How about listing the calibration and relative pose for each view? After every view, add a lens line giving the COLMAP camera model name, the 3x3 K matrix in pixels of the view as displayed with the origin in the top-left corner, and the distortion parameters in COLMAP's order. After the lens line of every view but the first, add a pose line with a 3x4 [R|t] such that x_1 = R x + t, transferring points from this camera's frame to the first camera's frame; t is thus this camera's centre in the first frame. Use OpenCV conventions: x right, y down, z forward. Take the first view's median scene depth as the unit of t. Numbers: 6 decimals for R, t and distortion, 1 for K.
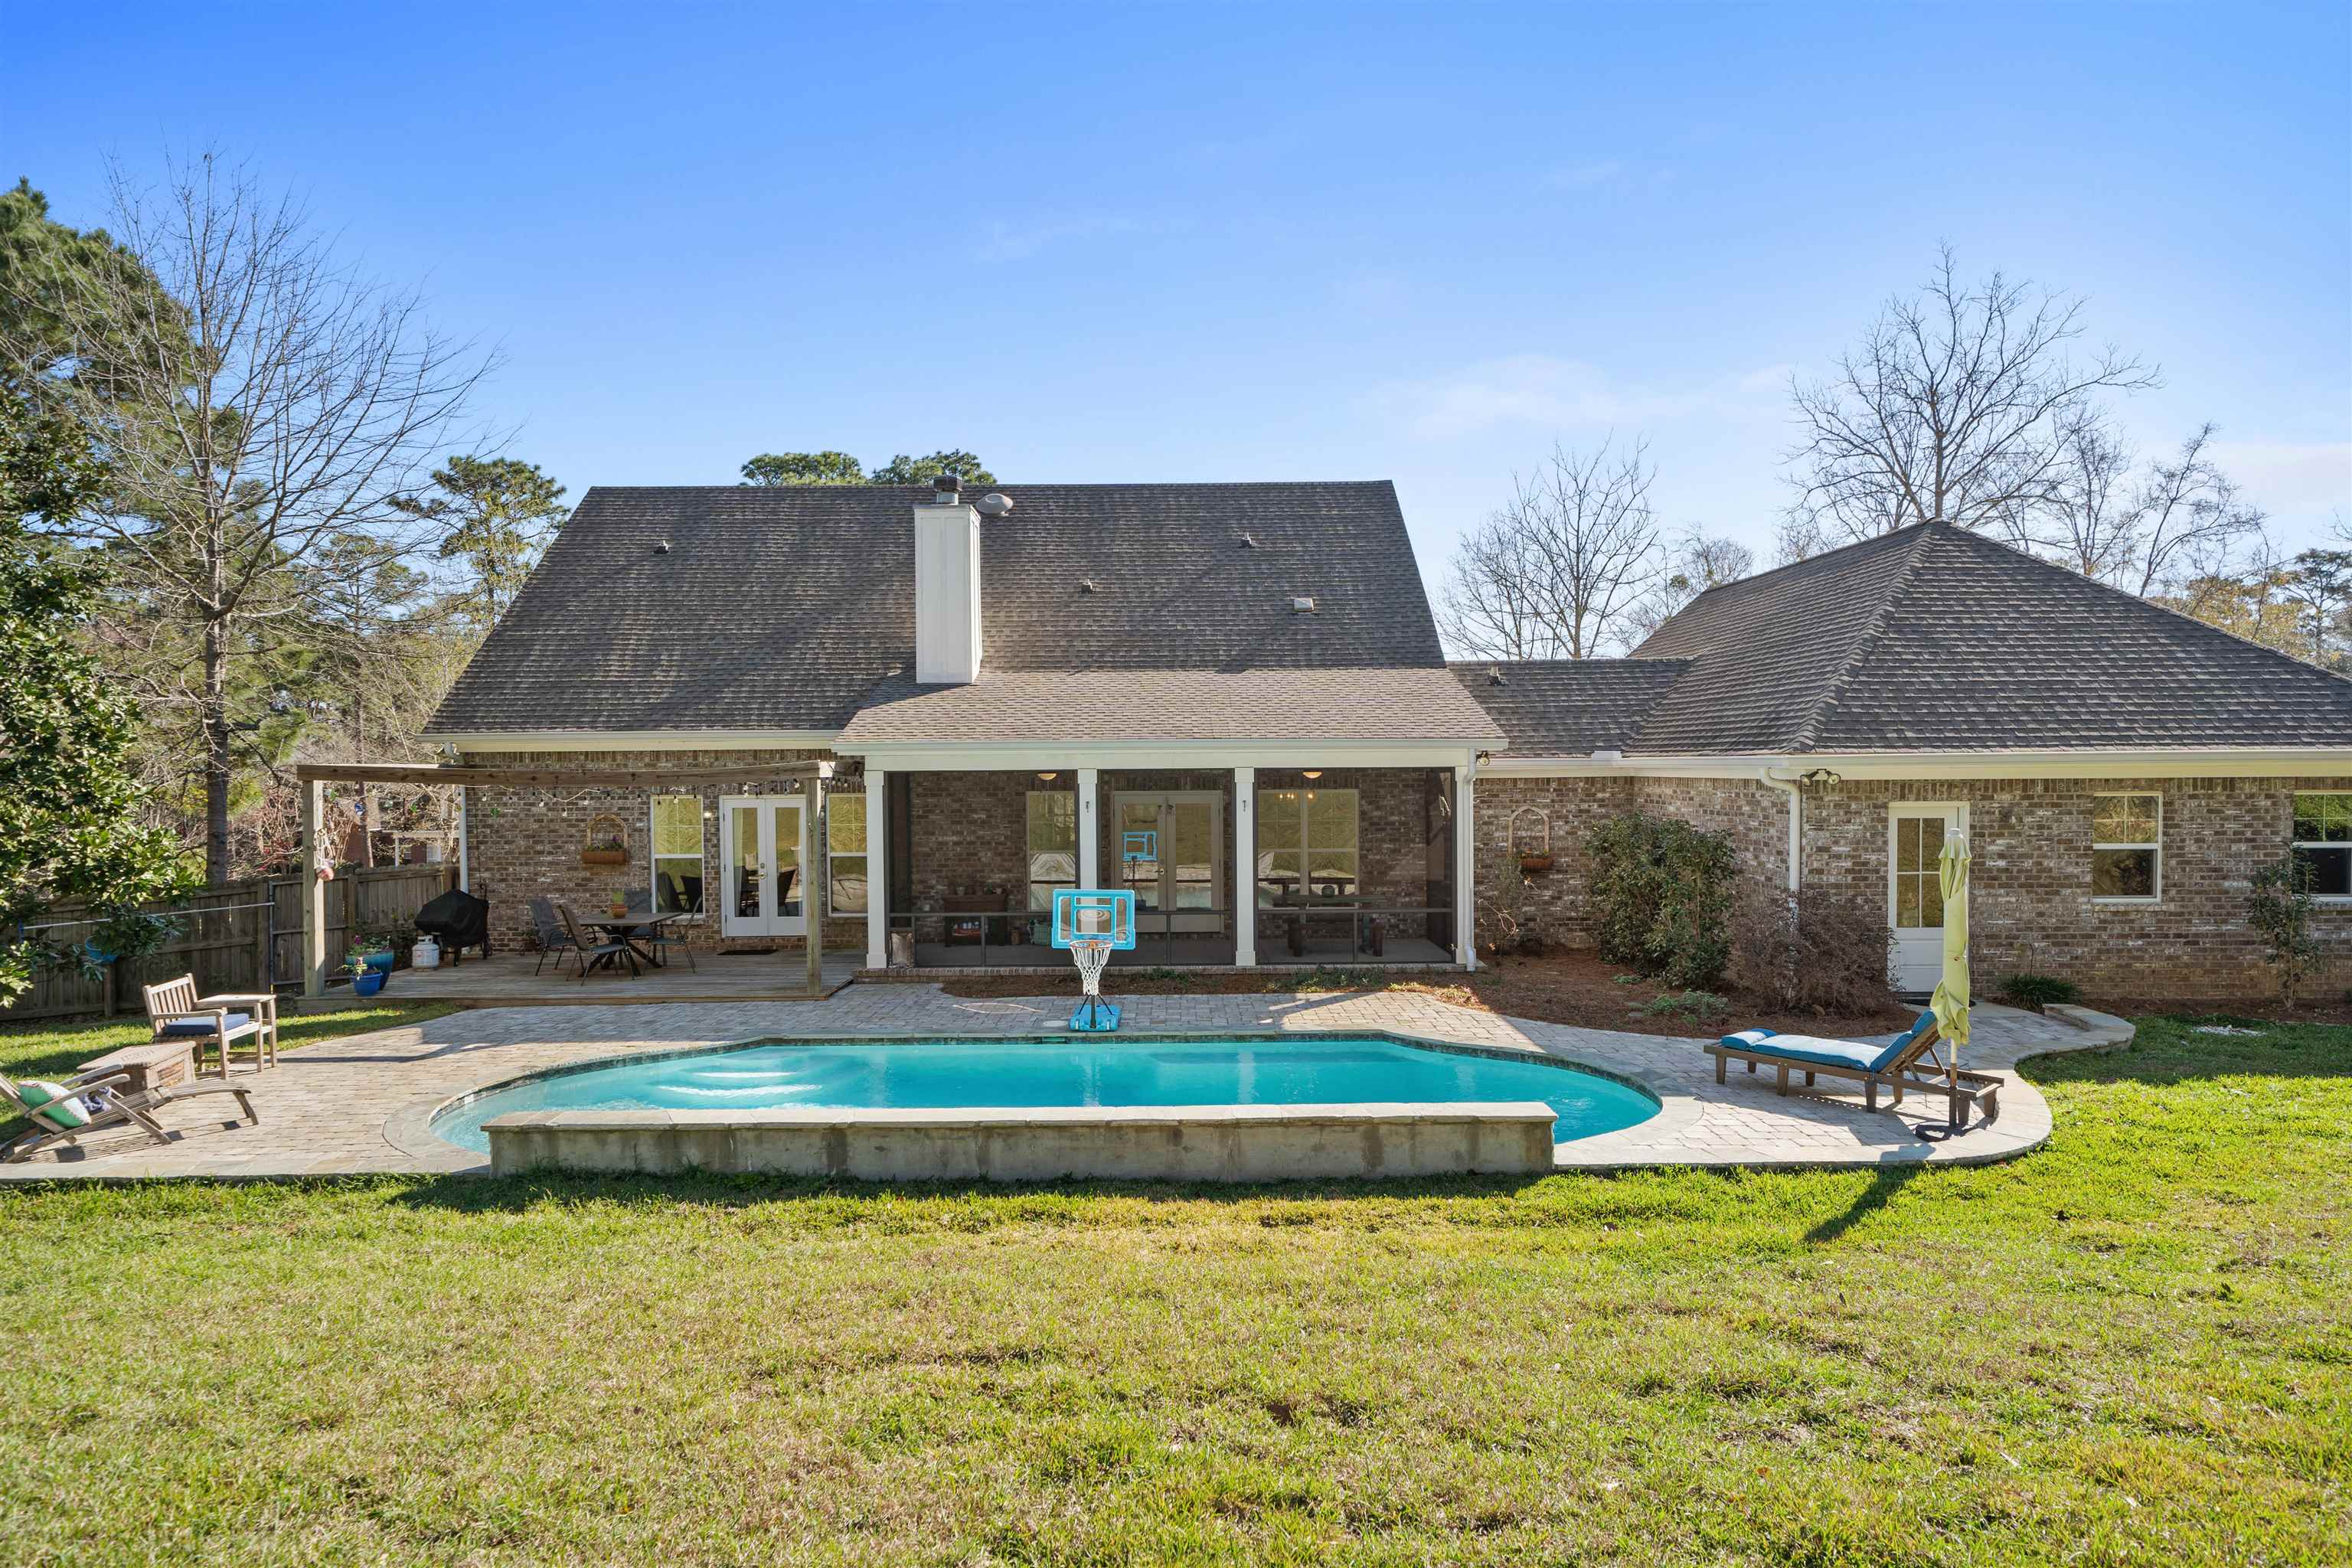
lens RADIAL K [[1292.2, 0, 1188.2], [0, 1292.2, 790.0], [0, 0, 1]] dist [0.003096, 0.004472]
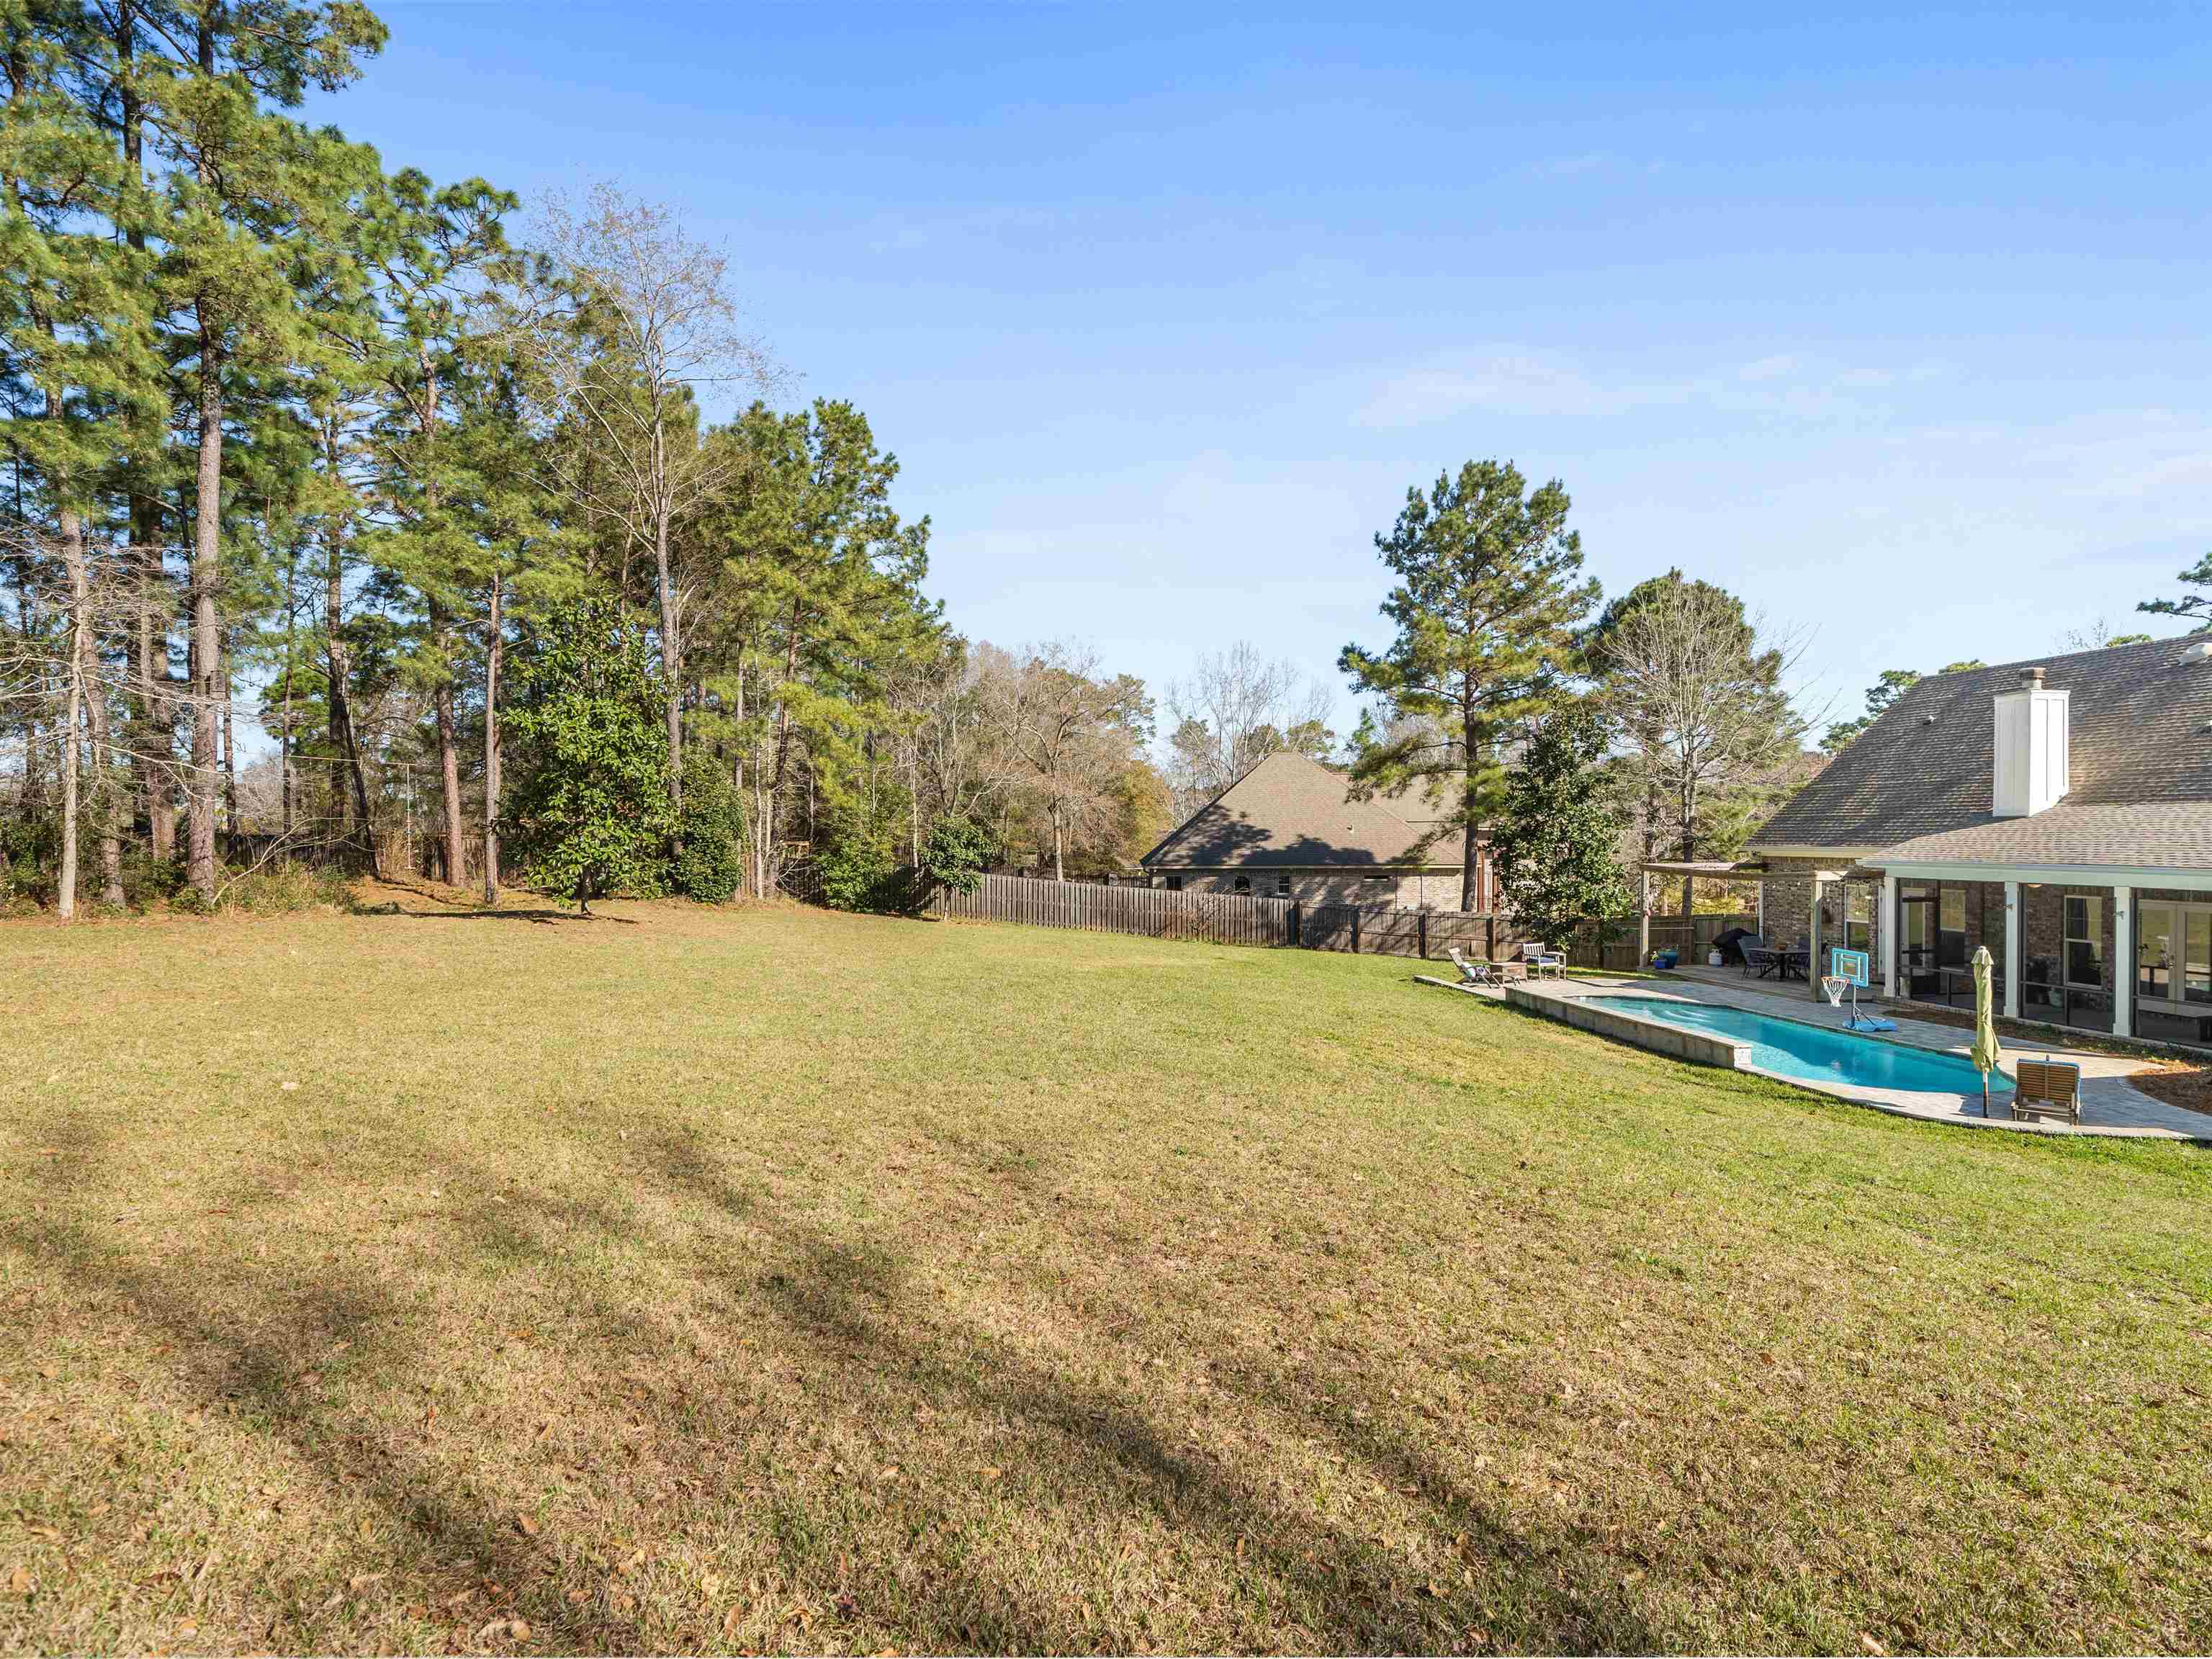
lens RADIAL K [[1143.6, 0, 1107.4], [0, 1143.6, 842.6], [0, 0, 1]] dist [0.000041, -0.000119]
pose [[0.162185, 0.014021, -0.986661, 1.239506], [-0.017860, 0.999777, 0.011272, -0.068656], [0.986599, 0.015794, 0.162399, -0.268201]]
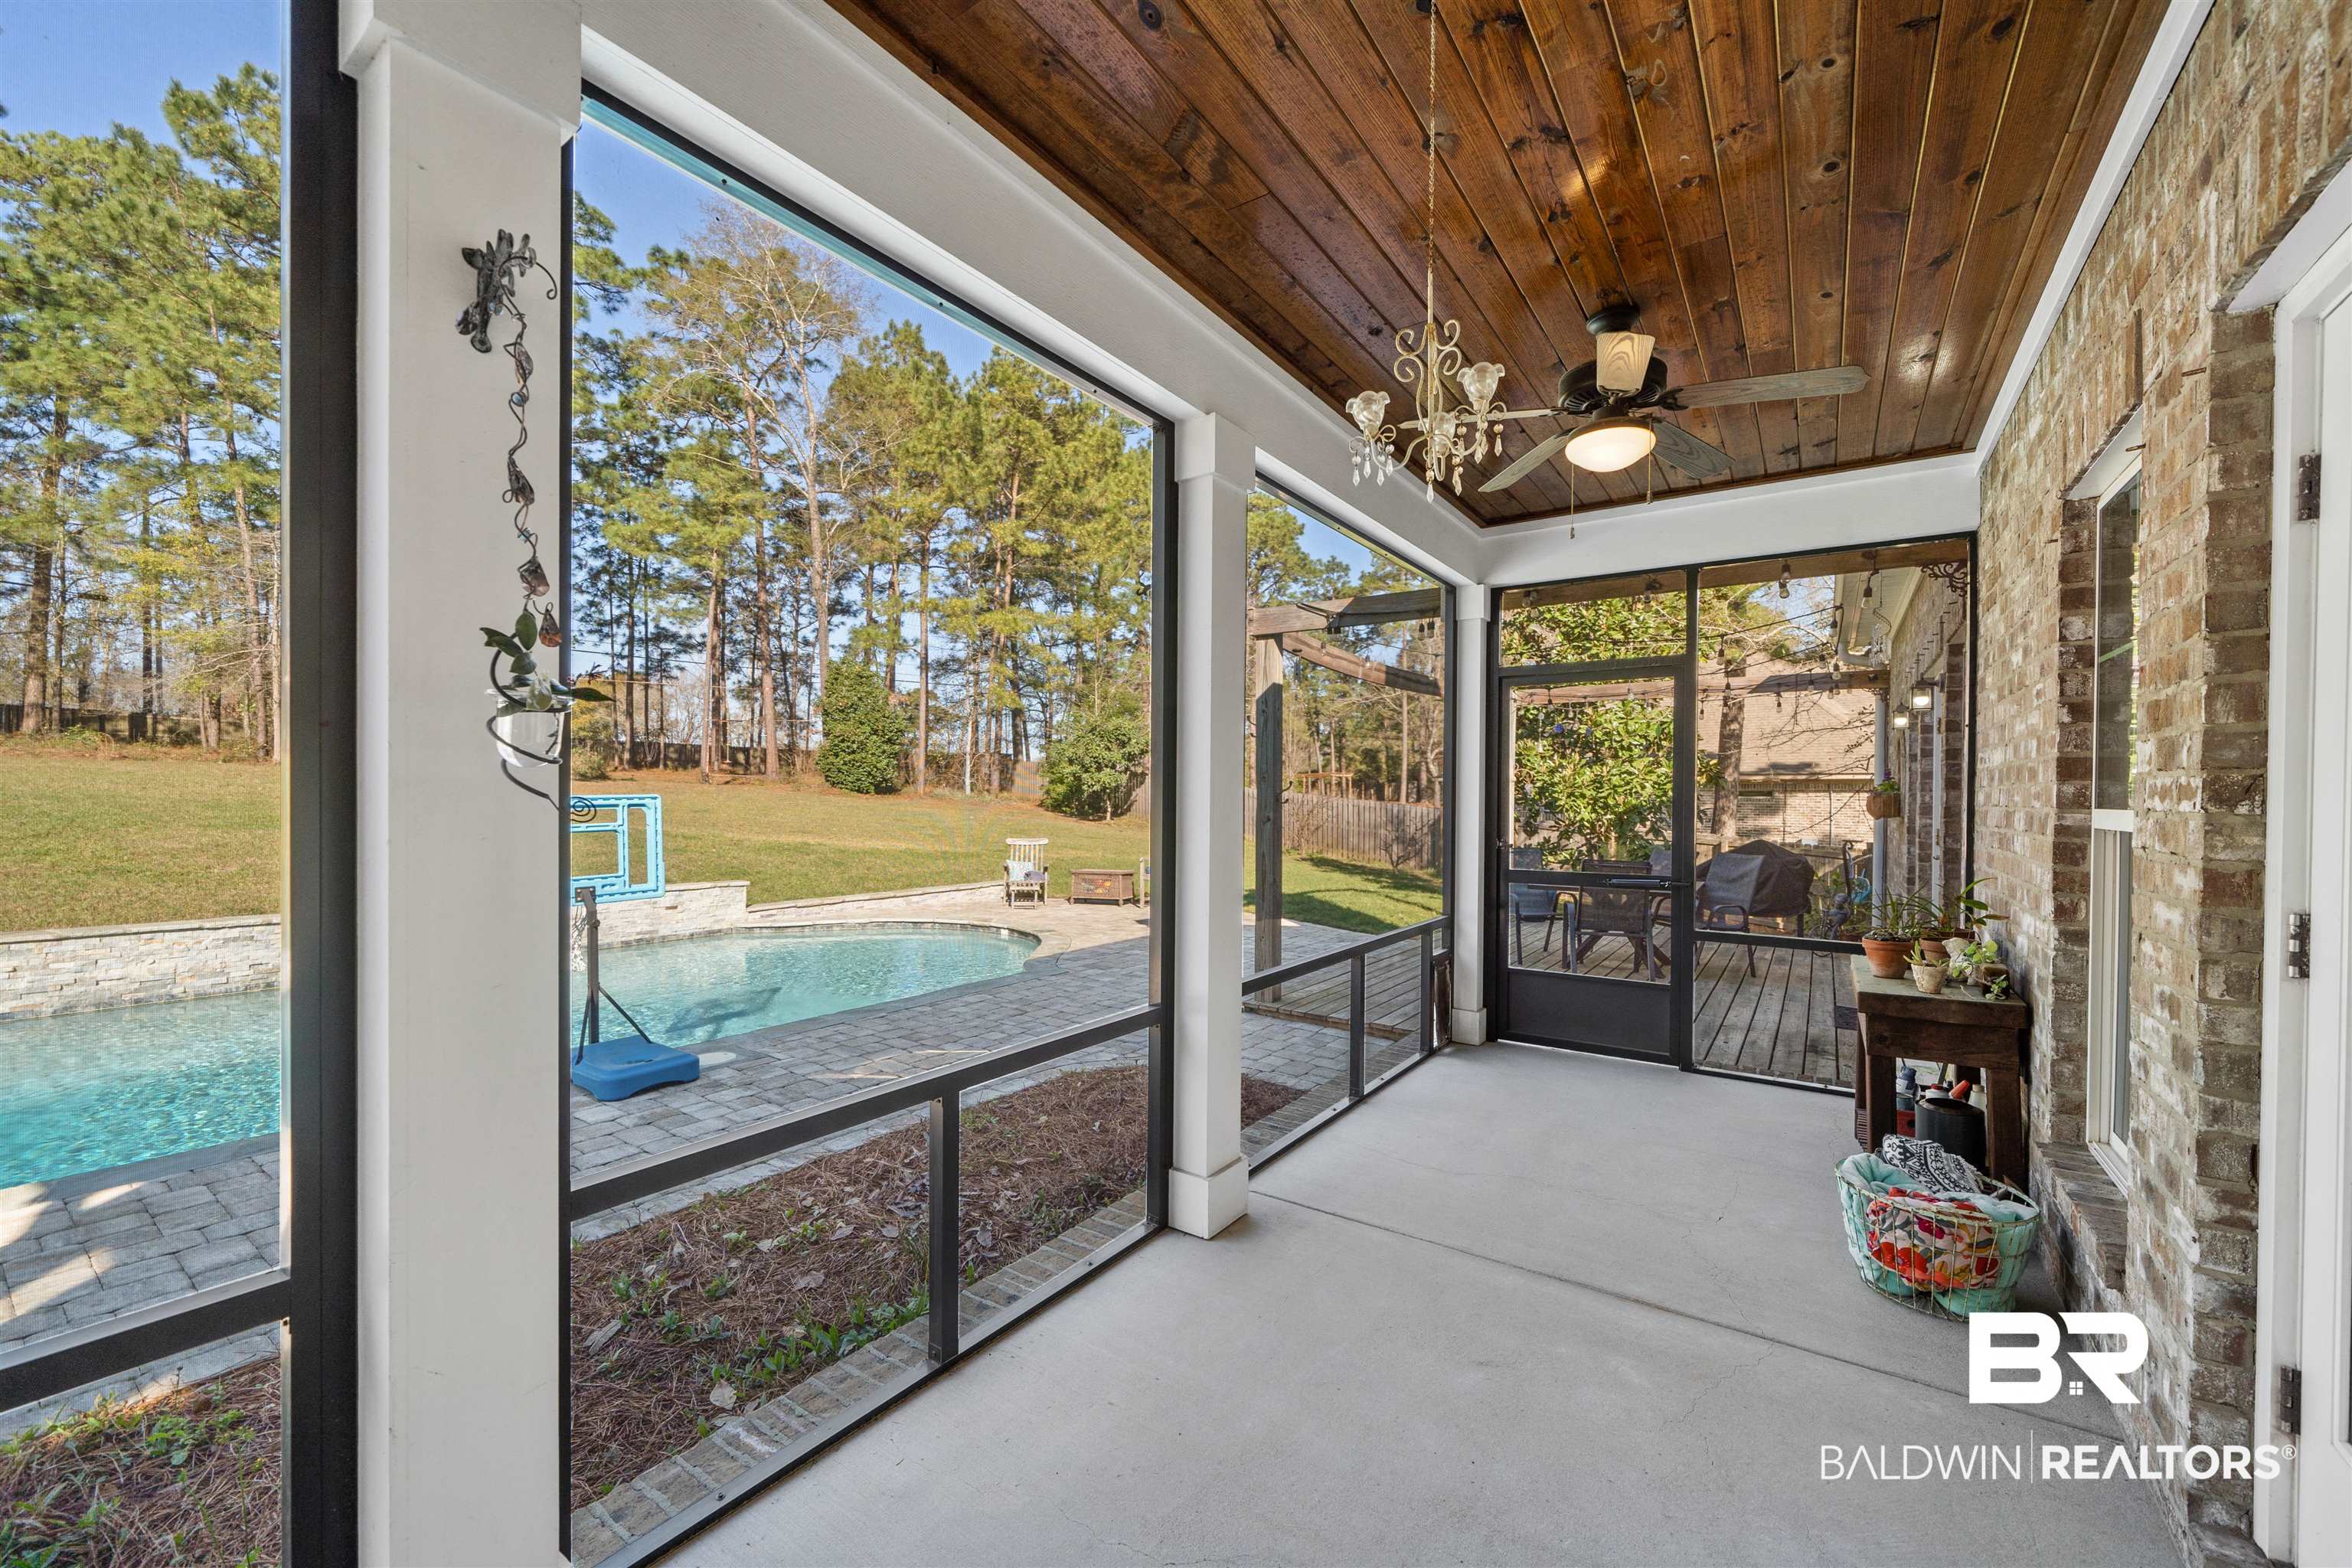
lens RADIAL K [[925.5, 0, 1176.0], [0, 925.5, 794.4], [0, 0, 1]] dist [-0.003193, 0.000127]
pose [[-0.574026, 0.003303, -0.818830, 0.088388], [-0.018594, 0.999681, 0.017068, 0.061185], [0.818626, 0.025023, -0.573782, 1.329983]]
